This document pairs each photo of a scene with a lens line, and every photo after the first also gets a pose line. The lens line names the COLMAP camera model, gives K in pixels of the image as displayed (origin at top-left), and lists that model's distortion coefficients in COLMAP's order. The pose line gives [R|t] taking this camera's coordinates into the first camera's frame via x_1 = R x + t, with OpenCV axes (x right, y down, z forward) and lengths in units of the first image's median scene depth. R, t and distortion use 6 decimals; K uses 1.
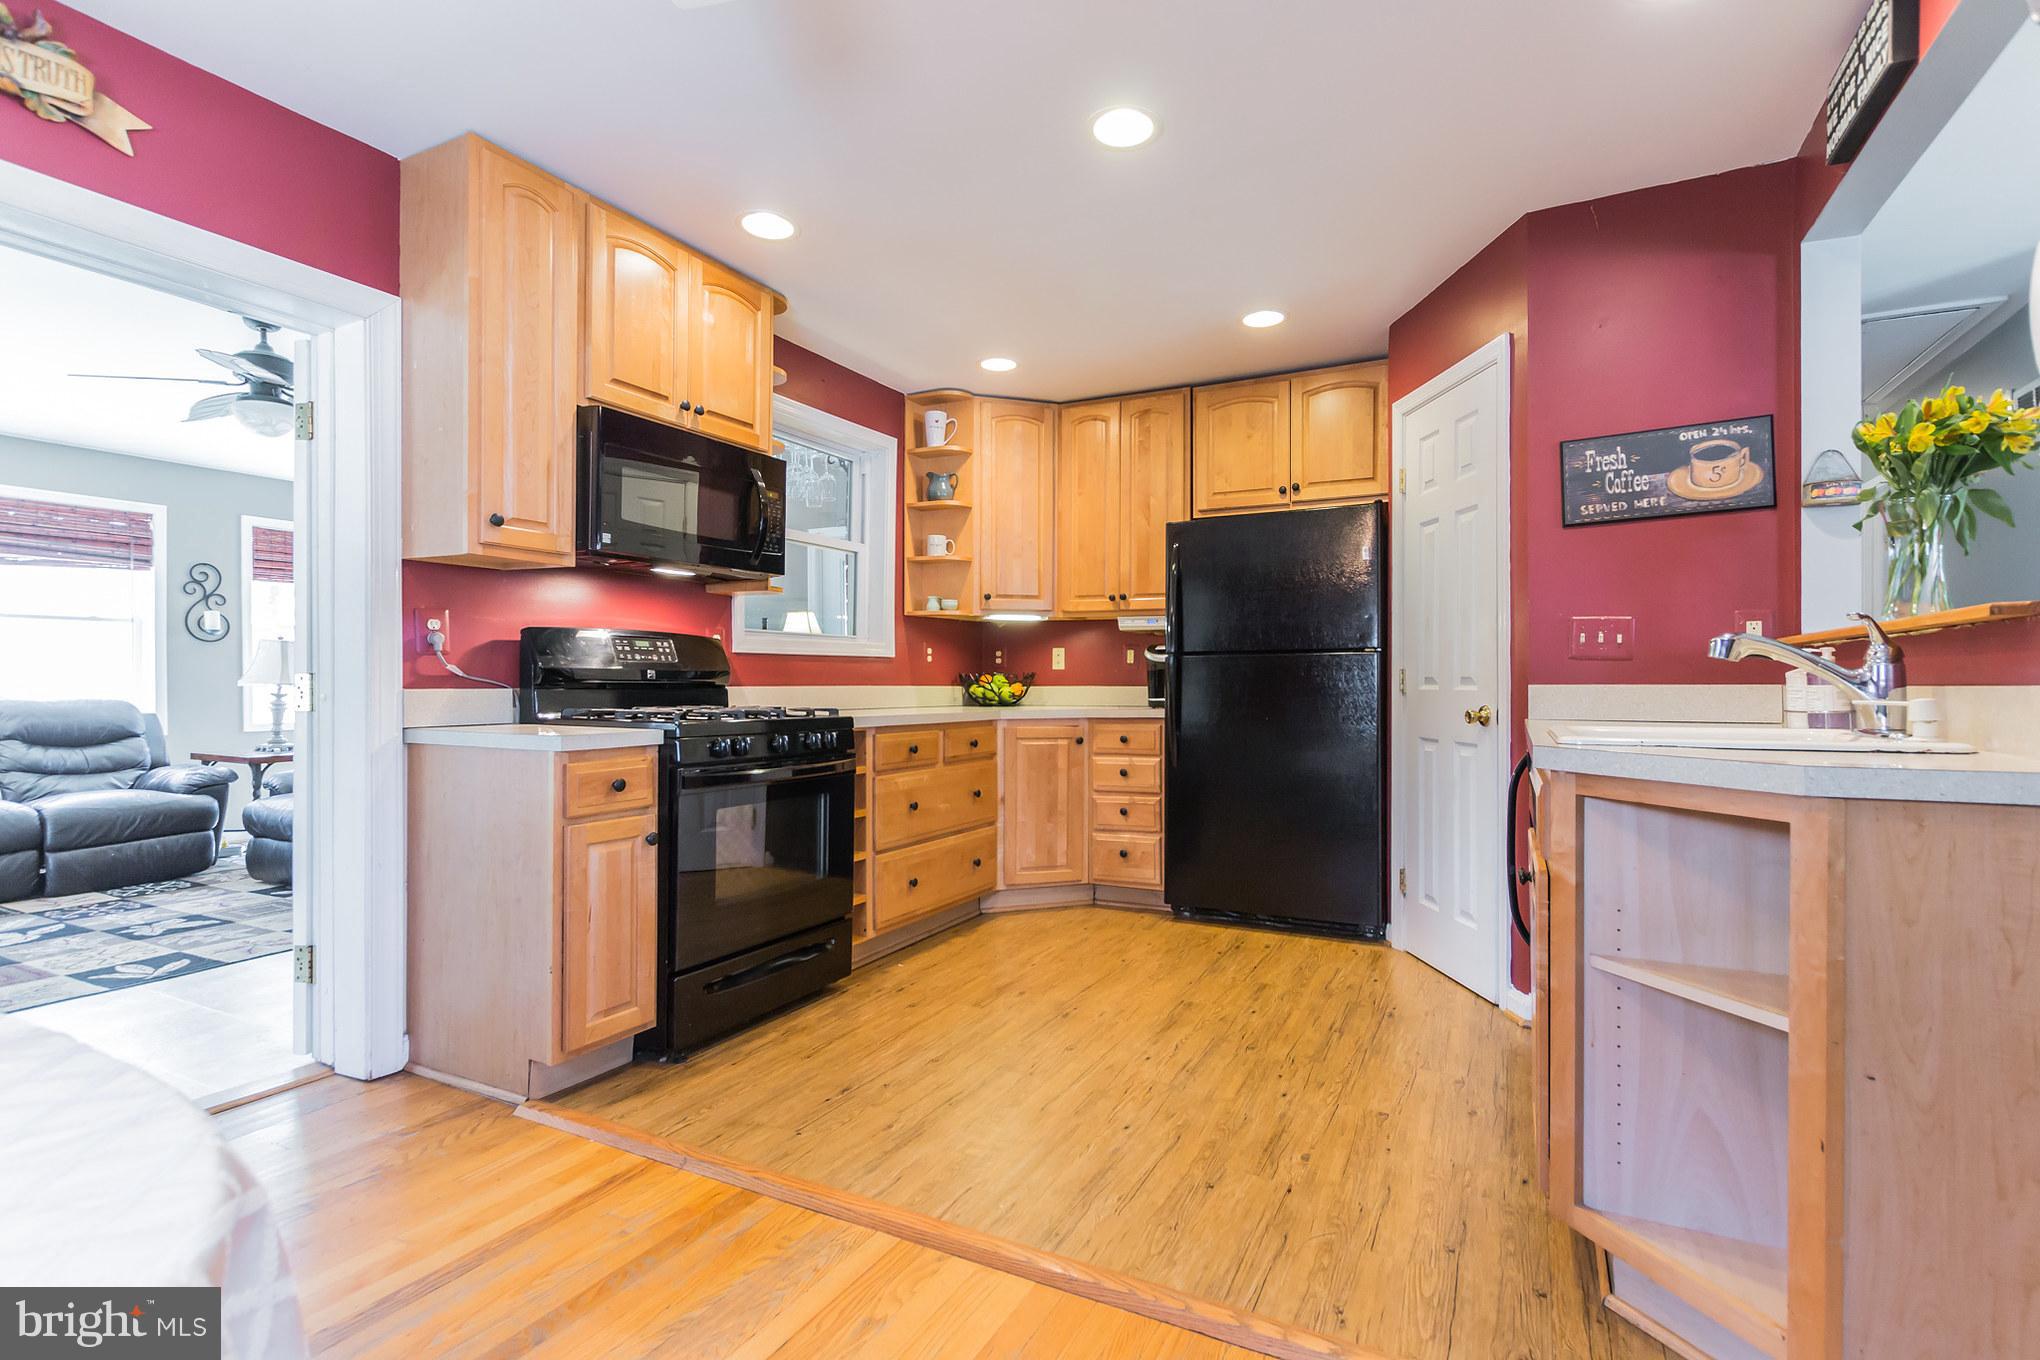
lens RADIAL K [[876.9, 0, 991.6], [0, 876.9, 676.8], [0, 0, 1]] dist [0.000845, -0.000045]
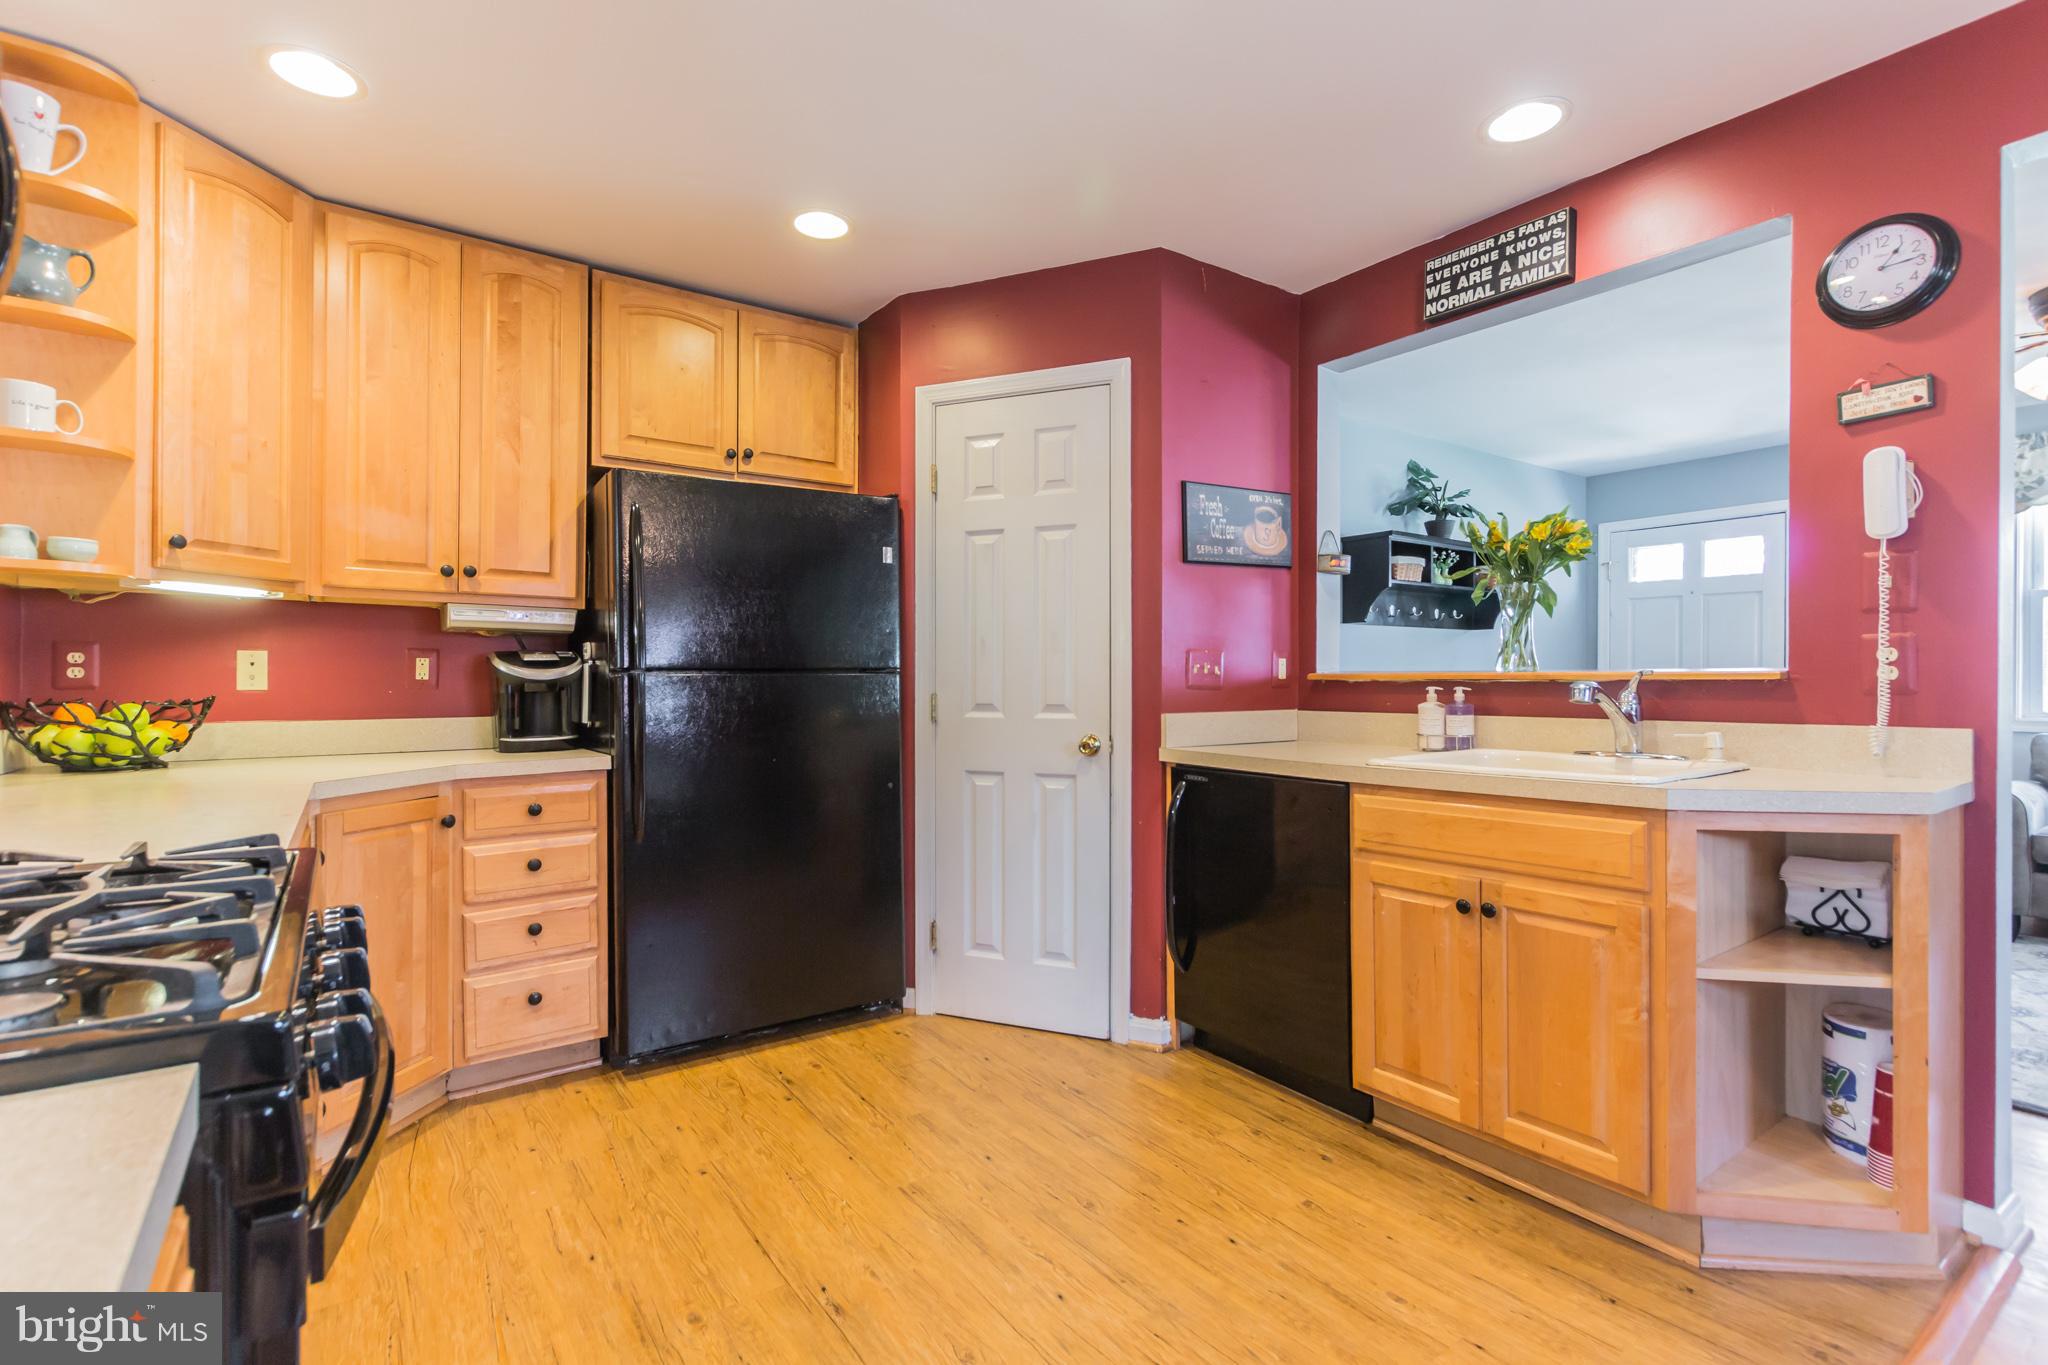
lens RADIAL K [[949.9, 0, 967.6], [0, 949.9, 678.8], [0, 0, 1]] dist [0.000854, -0.000614]
pose [[0.467746, -0.001400, 0.883862, -0.350235], [-0.000501, 0.999998, 0.001849, -0.025054], [-0.883863, -0.001308, 0.467744, 0.517723]]
